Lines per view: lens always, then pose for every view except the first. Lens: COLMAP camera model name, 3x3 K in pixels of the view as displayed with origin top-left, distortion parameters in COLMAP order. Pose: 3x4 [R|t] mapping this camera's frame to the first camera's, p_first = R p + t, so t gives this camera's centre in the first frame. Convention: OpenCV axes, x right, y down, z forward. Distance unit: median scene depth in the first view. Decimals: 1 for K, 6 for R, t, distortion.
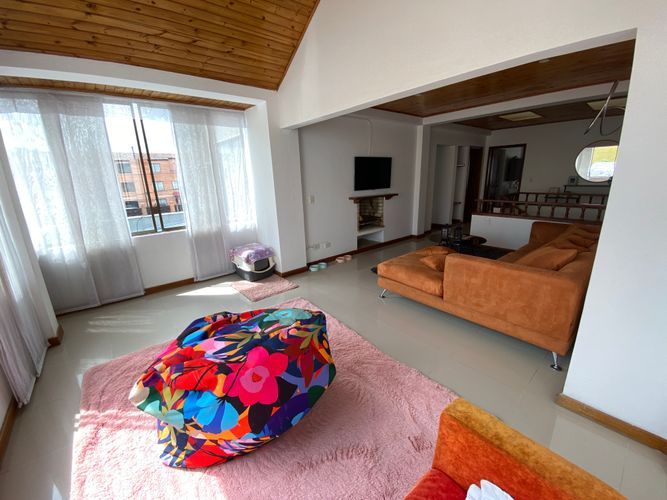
lens RADIAL K [[267.5, 0, 335.7], [0, 267.5, 247.4], [0, 0, 1]] dist [0.030655, -0.020886]
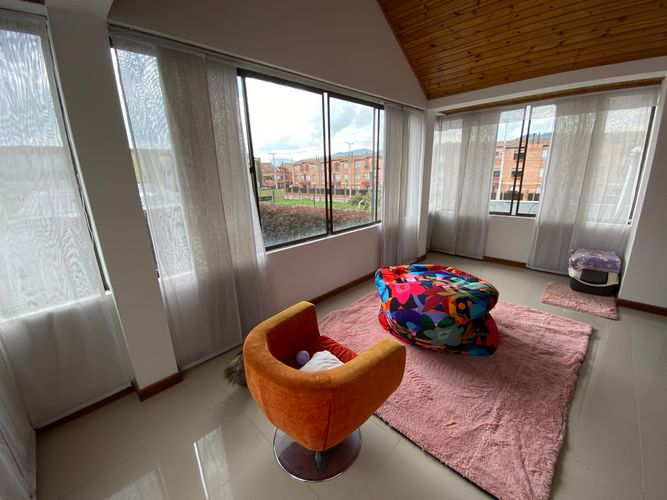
lens RADIAL K [[267.6, 0, 332.8], [0, 267.6, 247.2], [0, 0, 1]] dist [0.028042, -0.019124]
pose [[0.128725, 0.290905, -0.948053, 0.460287], [-0.255491, 0.933463, 0.251738, -0.027654], [0.958204, 0.209814, 0.194484, 0.066444]]
